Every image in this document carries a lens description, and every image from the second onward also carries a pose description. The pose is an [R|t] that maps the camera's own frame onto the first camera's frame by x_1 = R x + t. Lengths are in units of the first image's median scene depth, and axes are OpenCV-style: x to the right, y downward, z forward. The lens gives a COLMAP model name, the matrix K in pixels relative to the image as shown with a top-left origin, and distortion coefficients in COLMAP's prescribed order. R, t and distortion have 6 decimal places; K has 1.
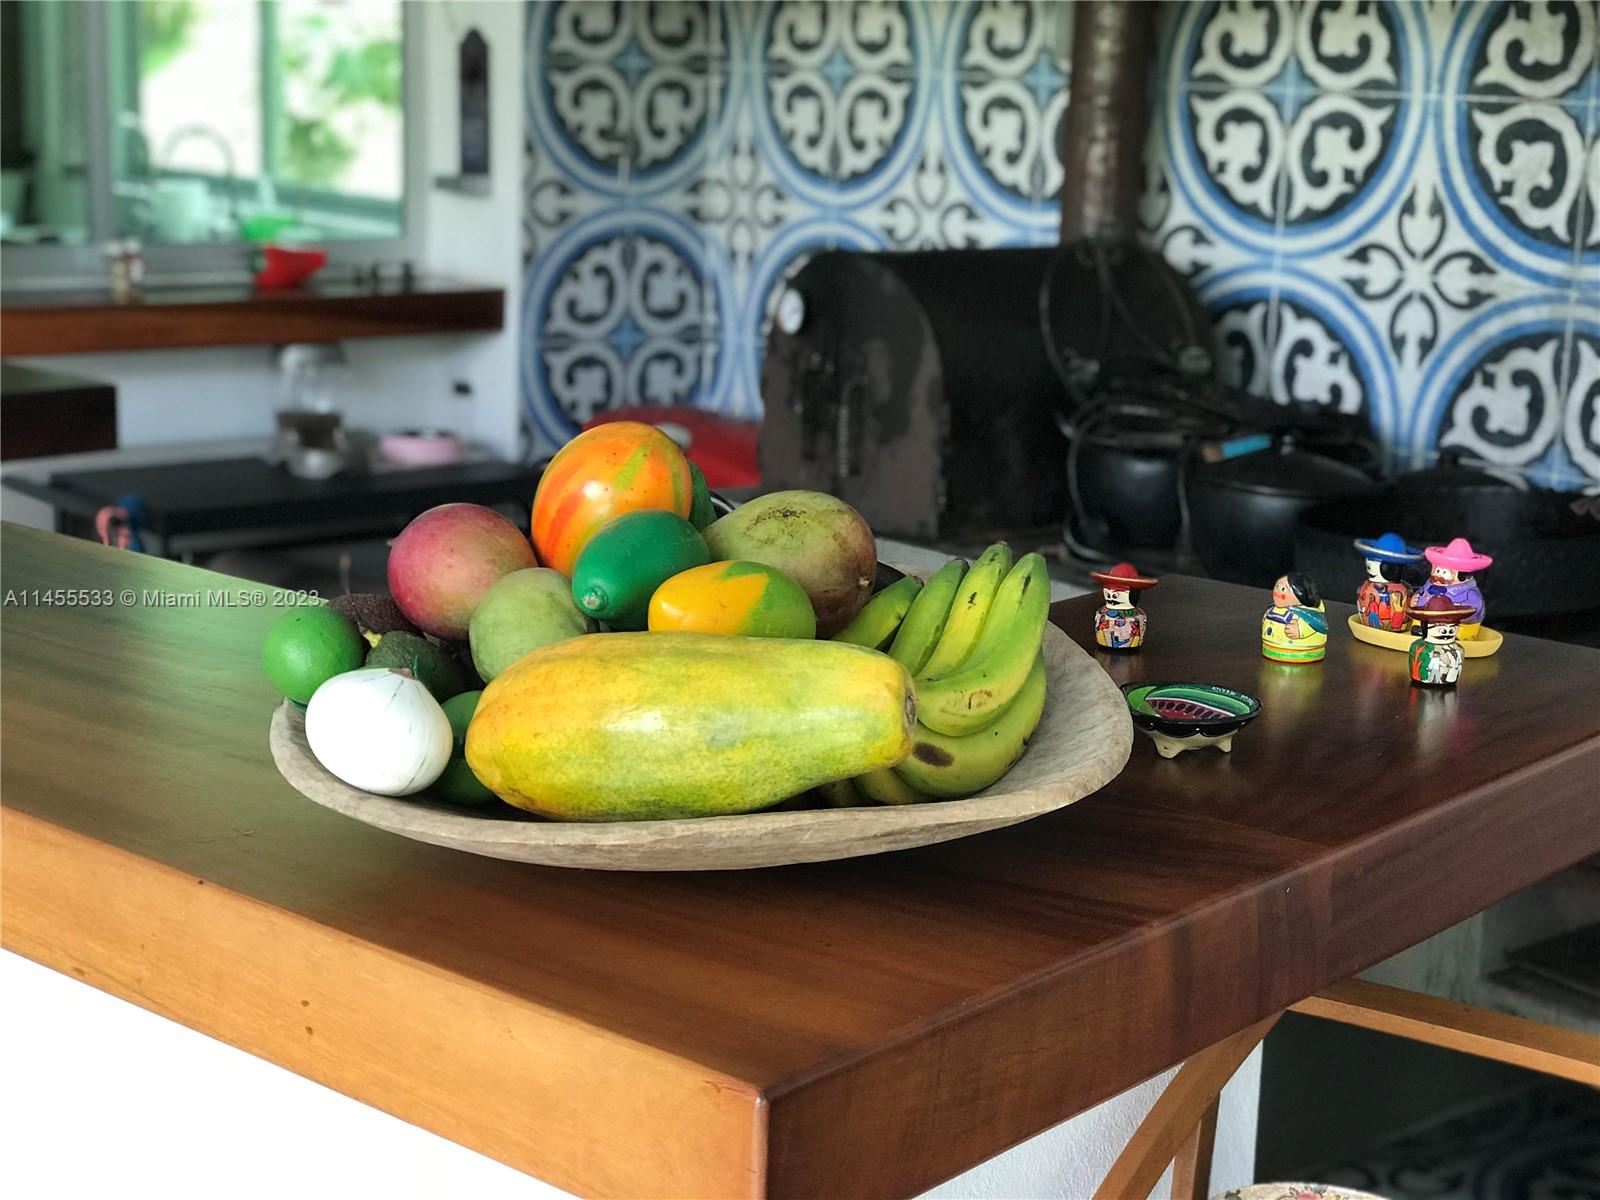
lens RADIAL K [[2588.2, 0, 801.8], [0, 2588.2, 611.2], [0, 0, 1]] dist [0.109698, 0.000000]
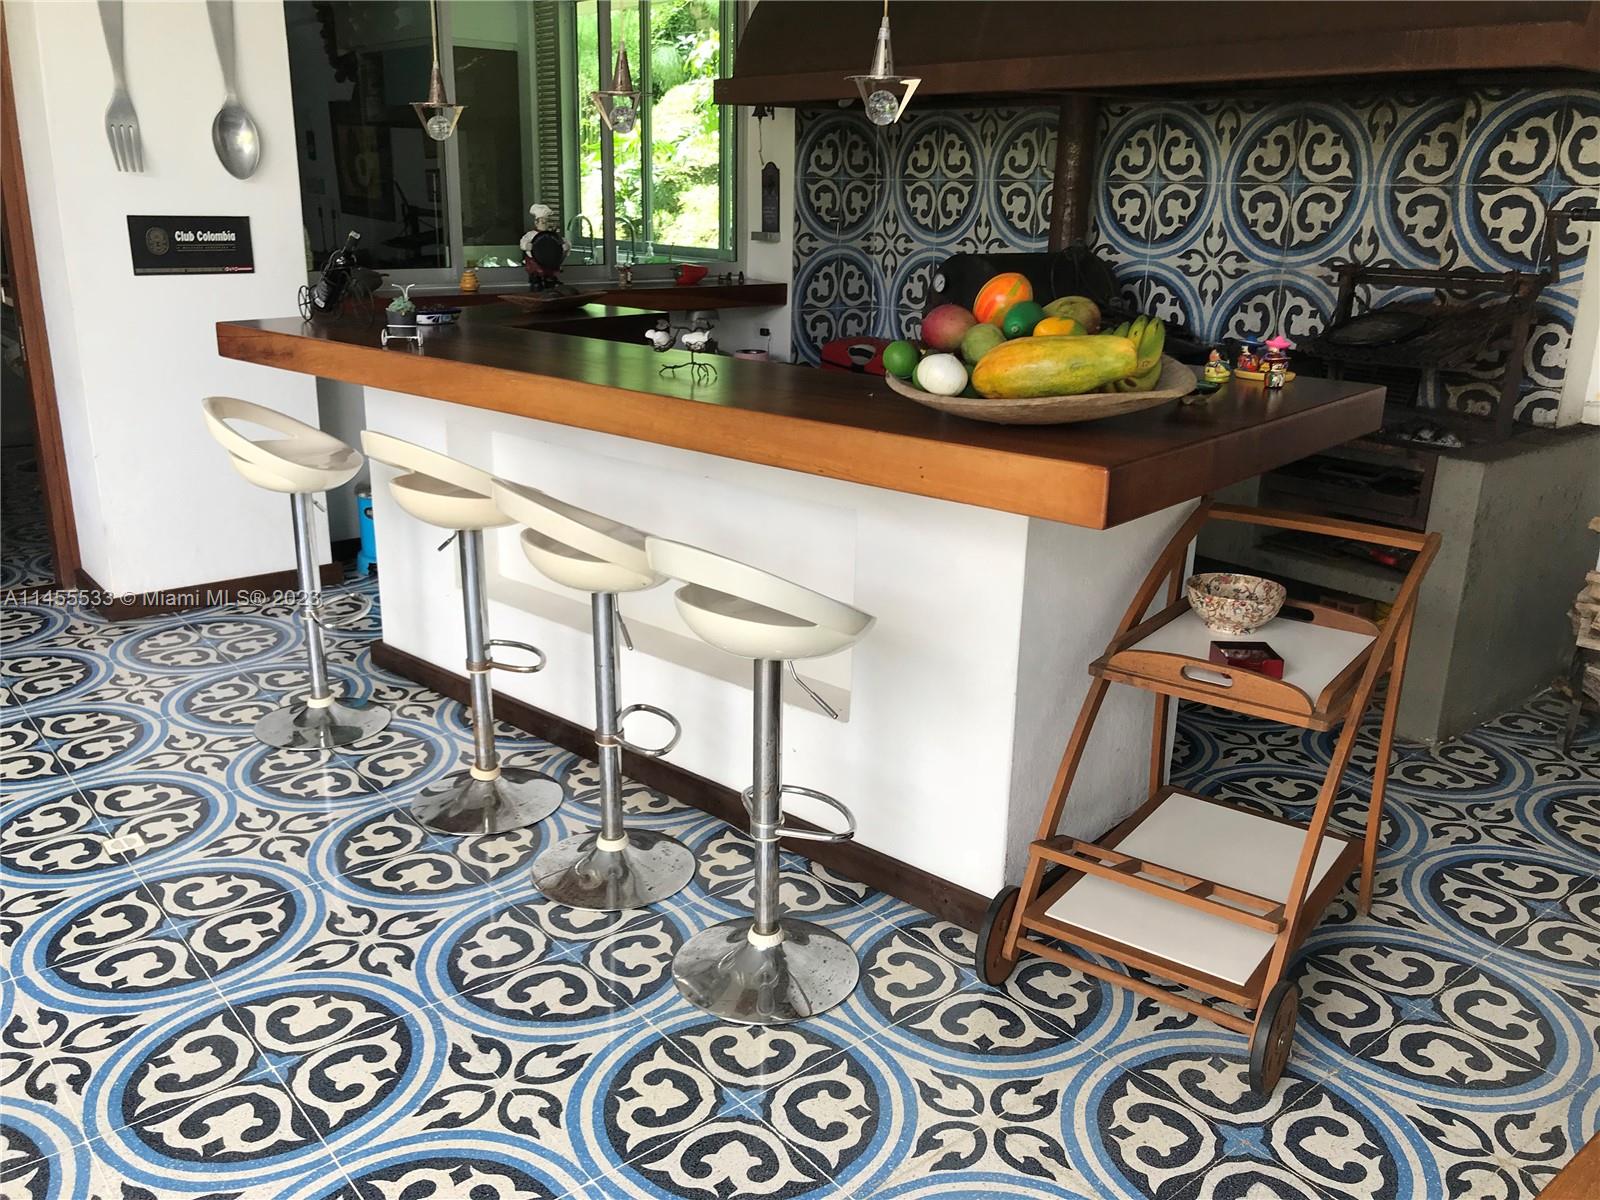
lens RADIAL K [[1311.2, 0, 804.1], [0, 1311.2, 638.8], [0, 0, 1]] dist [0.058234, -0.077163]
pose [[0.999923, -0.011107, -0.005477, -0.114132], [0.011638, 0.993965, 0.109079, 0.064764], [0.004233, -0.109135, 0.994018, -0.180282]]
